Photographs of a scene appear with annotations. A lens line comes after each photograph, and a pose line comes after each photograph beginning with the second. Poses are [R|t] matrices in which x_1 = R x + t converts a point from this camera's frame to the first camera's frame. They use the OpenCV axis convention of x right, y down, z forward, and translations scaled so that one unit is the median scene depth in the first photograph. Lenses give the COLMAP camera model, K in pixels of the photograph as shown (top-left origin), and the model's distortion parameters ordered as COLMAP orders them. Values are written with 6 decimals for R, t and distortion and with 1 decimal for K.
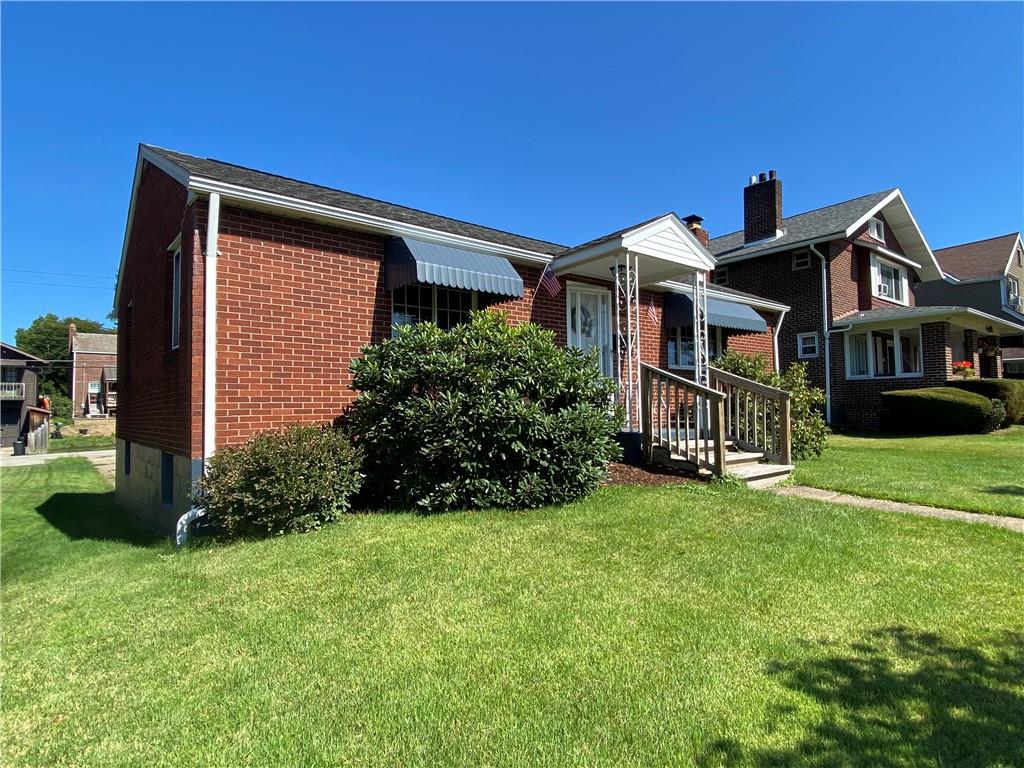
lens RADIAL K [[533.3, 0, 512.0], [0, 533.3, 384.0], [0, 0, 1]] dist [0.030075, -0.000093]
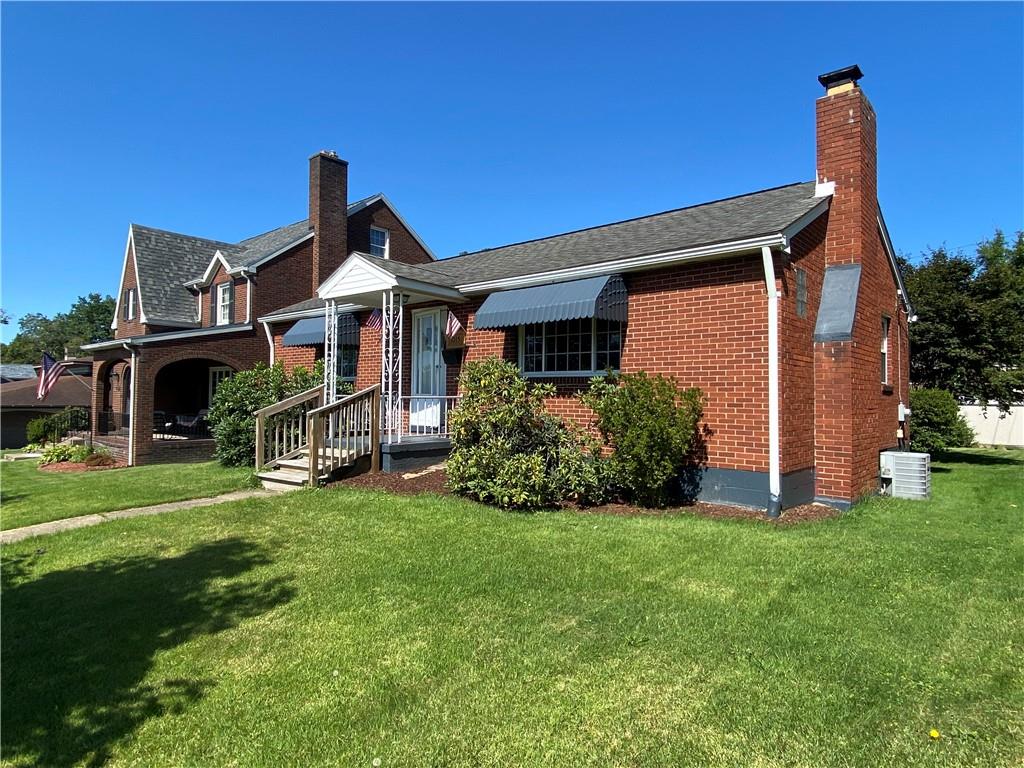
lens RADIAL K [[600.1, 0, 512.0], [0, 600.1, 384.0], [0, 0, 1]] dist [0.004424, 0.000546]
pose [[0.205537, -0.002344, -0.978646, 1.994991], [0.030336, 0.999532, 0.003978, -0.041028], [0.978179, -0.030506, 0.205512, 1.295189]]
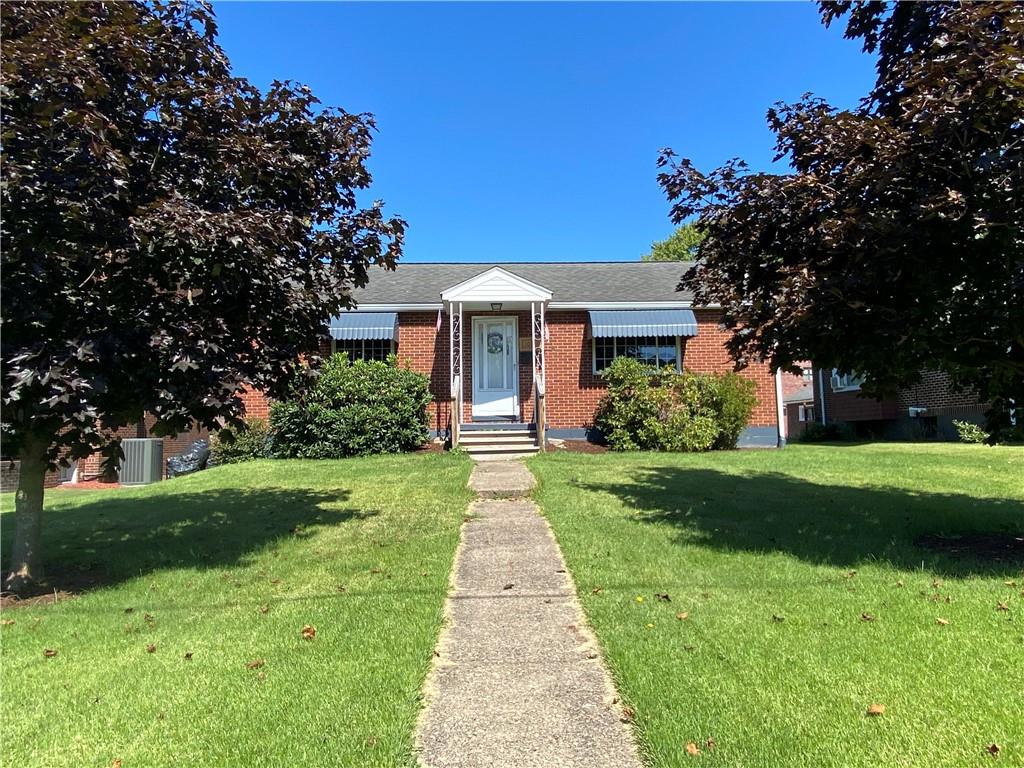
lens RADIAL K [[678.9, 0, 512.0], [0, 678.9, 384.0], [0, 0, 1]] dist [0.037626, -0.001450]
pose [[0.809899, -0.039143, -0.585262, 1.644708], [0.026459, 0.999193, -0.030212, 0.044595], [0.585972, 0.008983, 0.810281, -0.465806]]
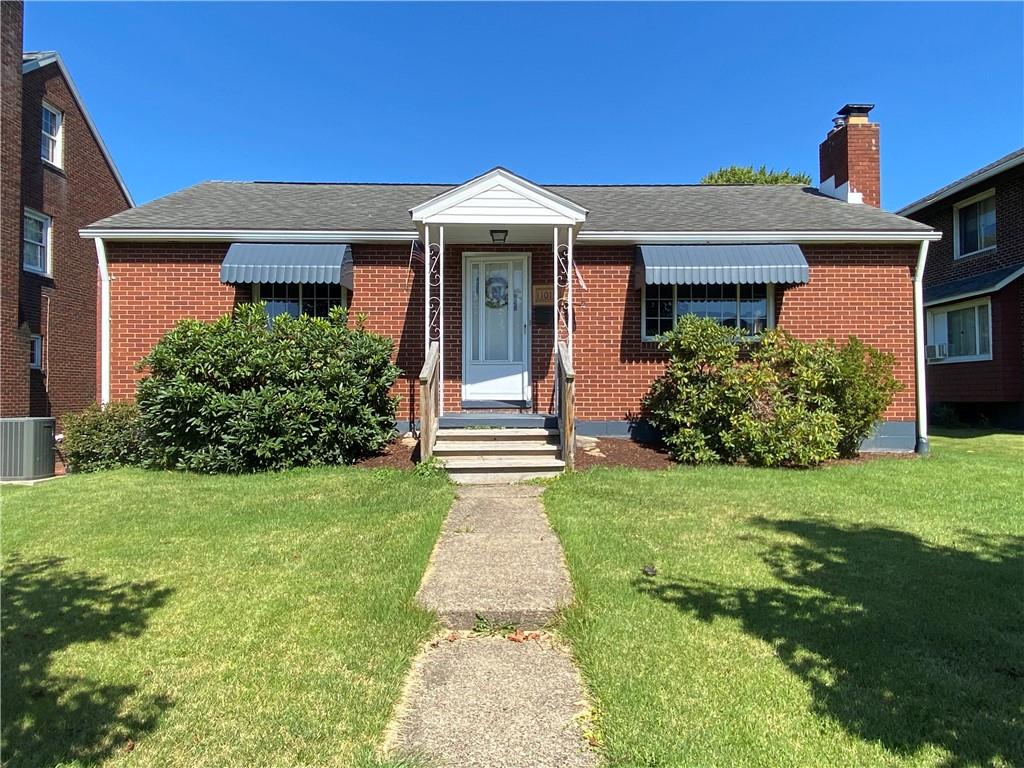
lens RADIAL K [[678.9, 0, 512.0], [0, 678.9, 384.0], [0, 0, 1]] dist [0.037626, -0.001450]
pose [[0.801990, 0.005444, -0.597313, 1.198863], [0.013806, 0.999522, 0.027647, -0.000242], [0.597178, -0.030419, 0.801532, 0.153755]]
